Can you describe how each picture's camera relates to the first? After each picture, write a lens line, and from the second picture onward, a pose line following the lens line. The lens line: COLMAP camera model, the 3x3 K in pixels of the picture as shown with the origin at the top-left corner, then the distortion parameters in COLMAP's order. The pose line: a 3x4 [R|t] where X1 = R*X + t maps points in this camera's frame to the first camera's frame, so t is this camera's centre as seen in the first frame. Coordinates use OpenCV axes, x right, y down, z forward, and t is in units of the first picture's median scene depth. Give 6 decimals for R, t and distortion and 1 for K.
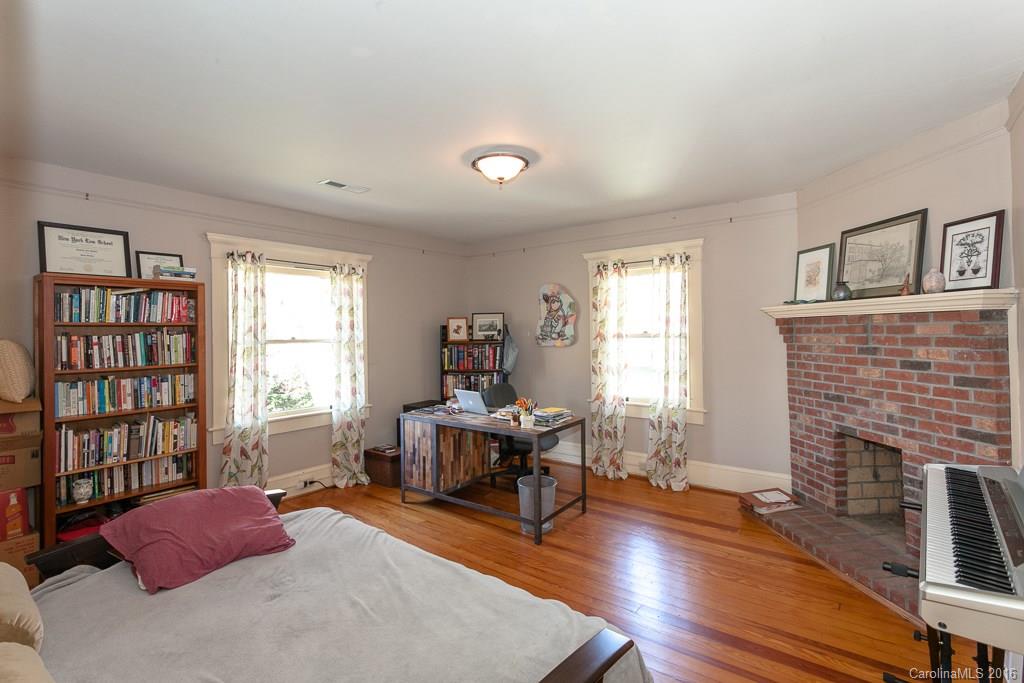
lens RADIAL K [[489.6, 0, 512.0], [0, 489.6, 341.5], [0, 0, 1]] dist [0.000315, 0.000546]
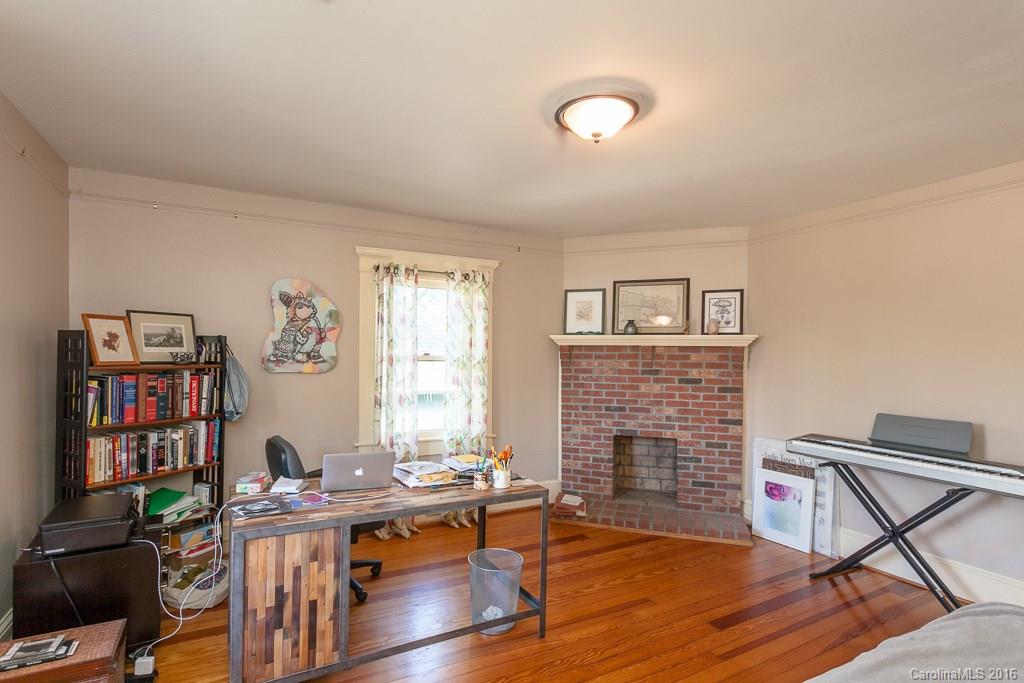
lens RADIAL K [[488.8, 0, 511.8], [0, 488.8, 368.3], [0, 0, 1]] dist [0.001003, 0.000177]
pose [[0.409697, -0.004696, 0.912209, -0.614018], [0.000932, 0.999988, 0.004729, 0.001107], [-0.912221, -0.001087, 0.409697, 0.702654]]
